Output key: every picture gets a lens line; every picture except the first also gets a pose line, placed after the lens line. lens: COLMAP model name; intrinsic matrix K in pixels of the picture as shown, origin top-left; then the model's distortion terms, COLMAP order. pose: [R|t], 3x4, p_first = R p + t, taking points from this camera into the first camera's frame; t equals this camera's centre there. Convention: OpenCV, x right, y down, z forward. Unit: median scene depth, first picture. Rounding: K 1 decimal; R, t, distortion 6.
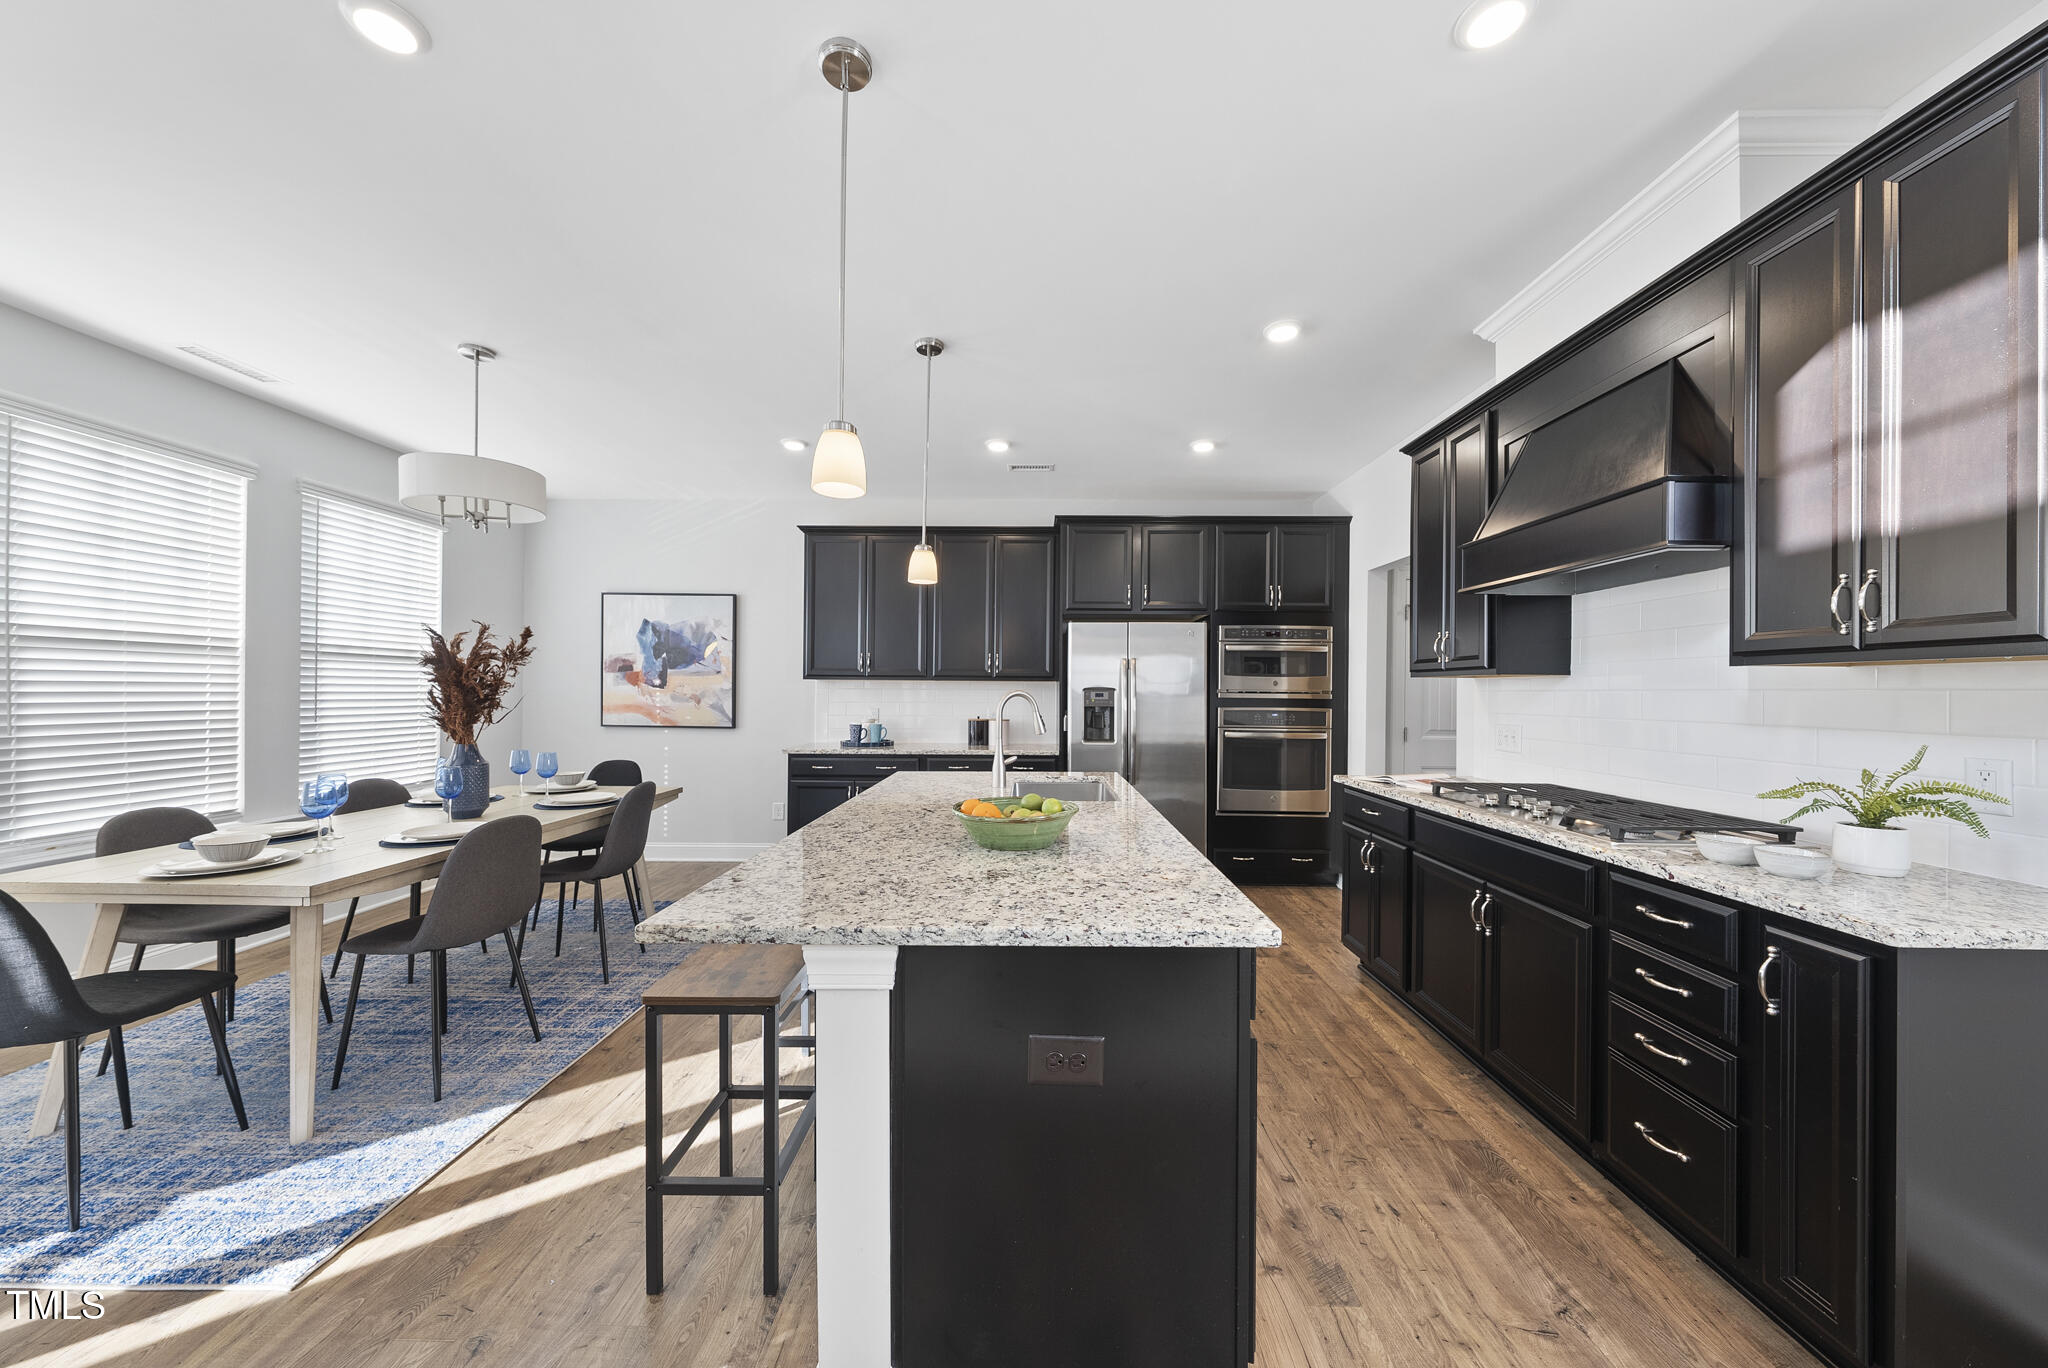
lens RADIAL K [[697.6, 0, 1026.2], [0, 697.6, 691.0], [0, 0, 1]] dist [-0.001784, -0.000179]
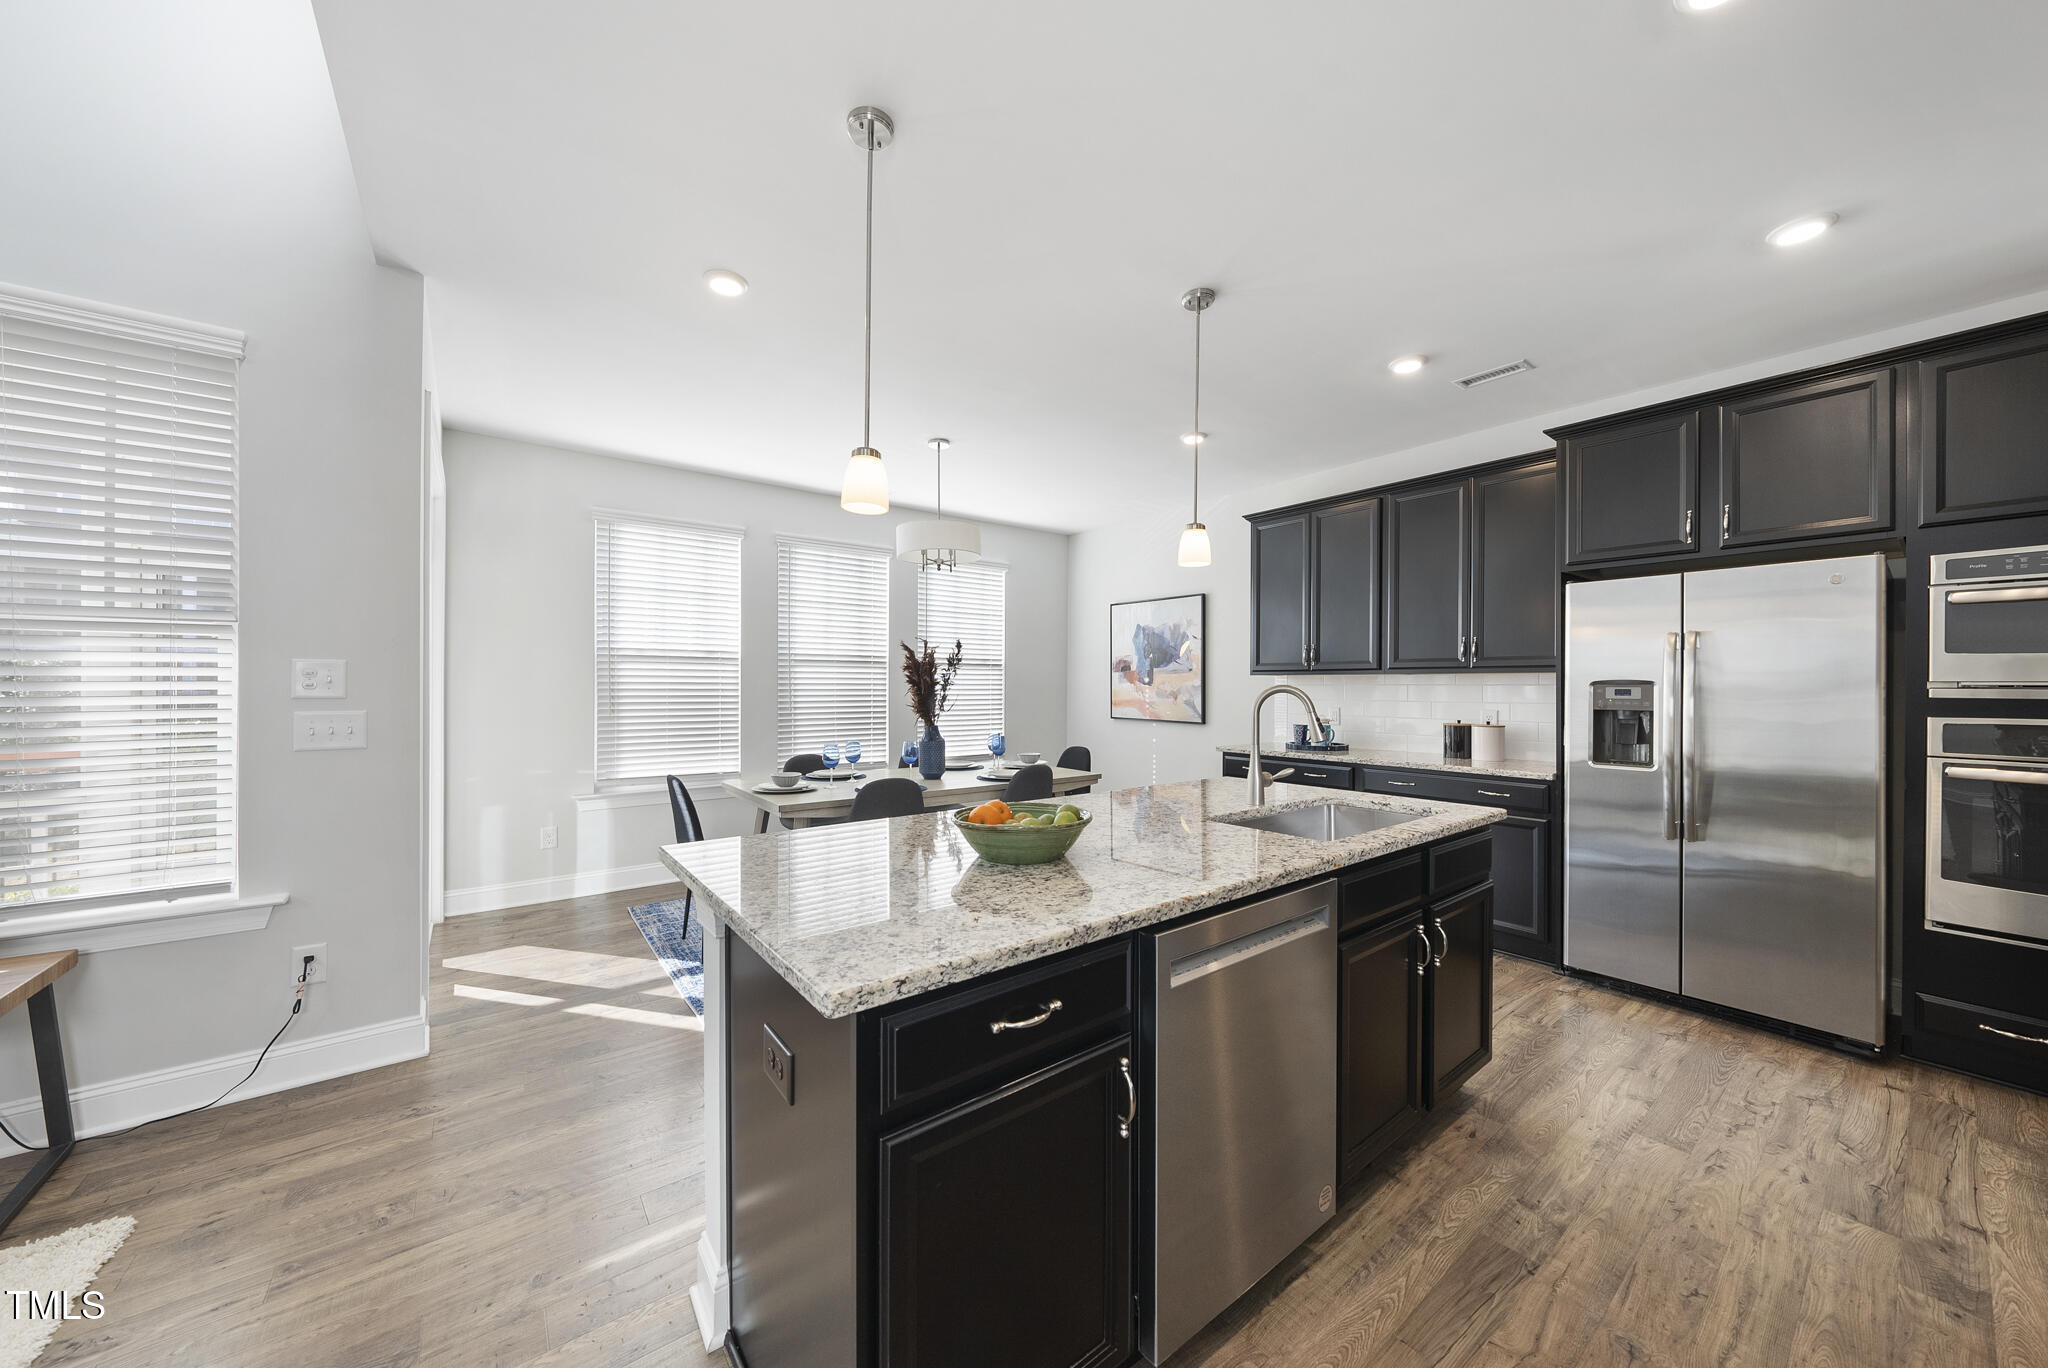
lens RADIAL K [[707.9, 0, 1024.0], [0, 707.9, 684.0], [0, 0, 1]] dist [-0.001547, -0.000081]
pose [[0.620332, -0.007632, -0.784302, 0.272298], [0.002589, 0.999967, -0.007683, 0.002026], [0.784335, 0.002736, 0.620332, 0.169376]]
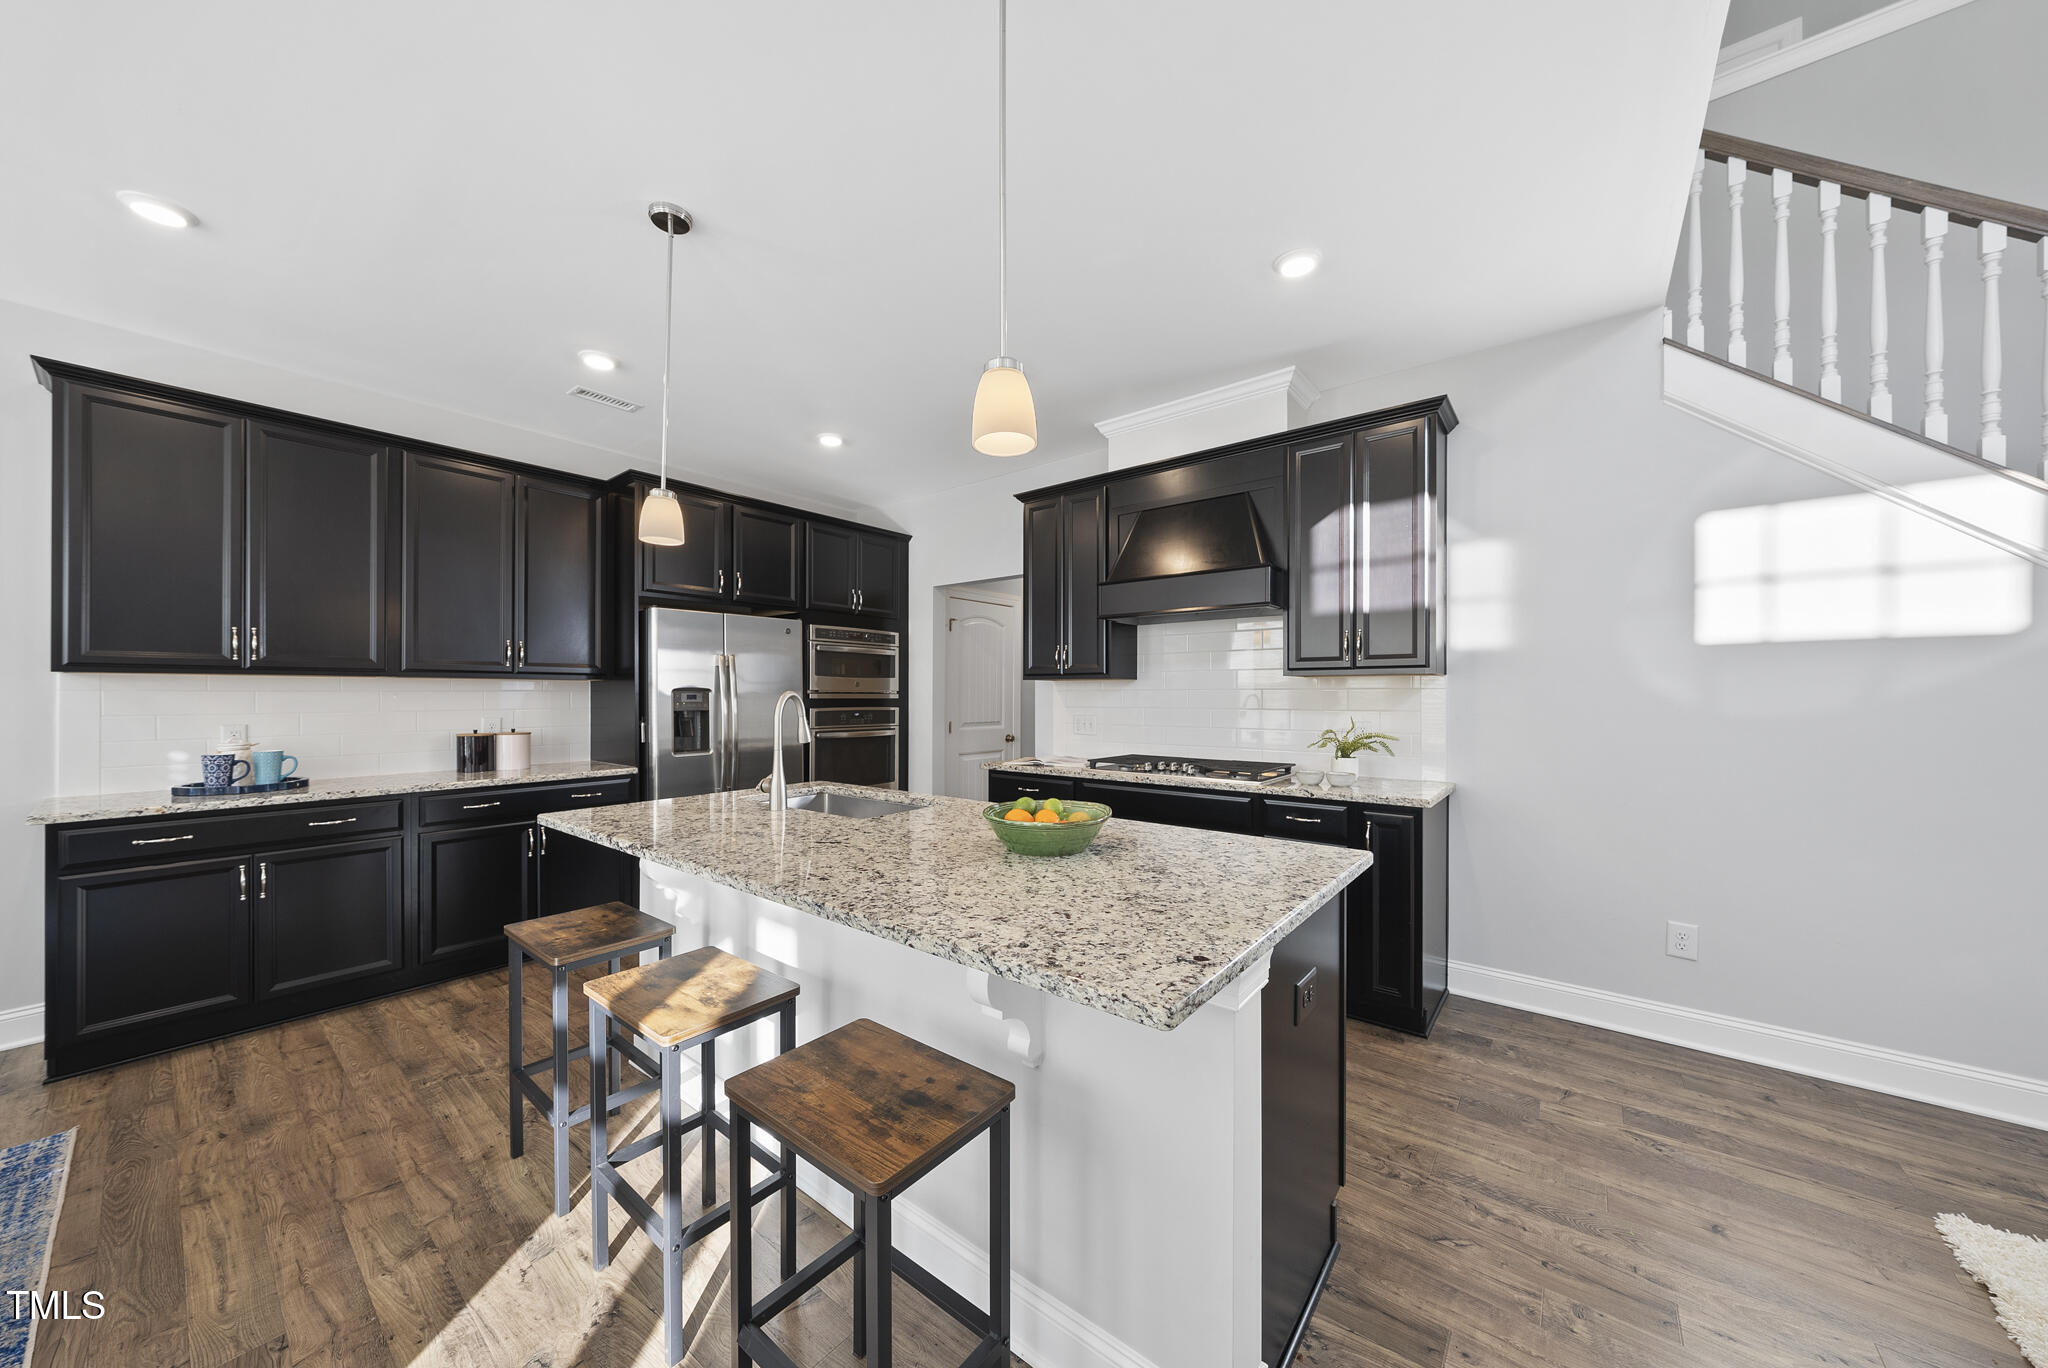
lens RADIAL K [[697.6, 0, 1026.2], [0, 697.6, 691.0], [0, 0, 1]] dist [-0.001784, -0.000179]
pose [[0.612396, -0.003342, 0.790544, -0.311570], [0.004303, 0.999990, 0.000894, -0.000209], [-0.790540, 0.002855, 0.612404, 0.168553]]
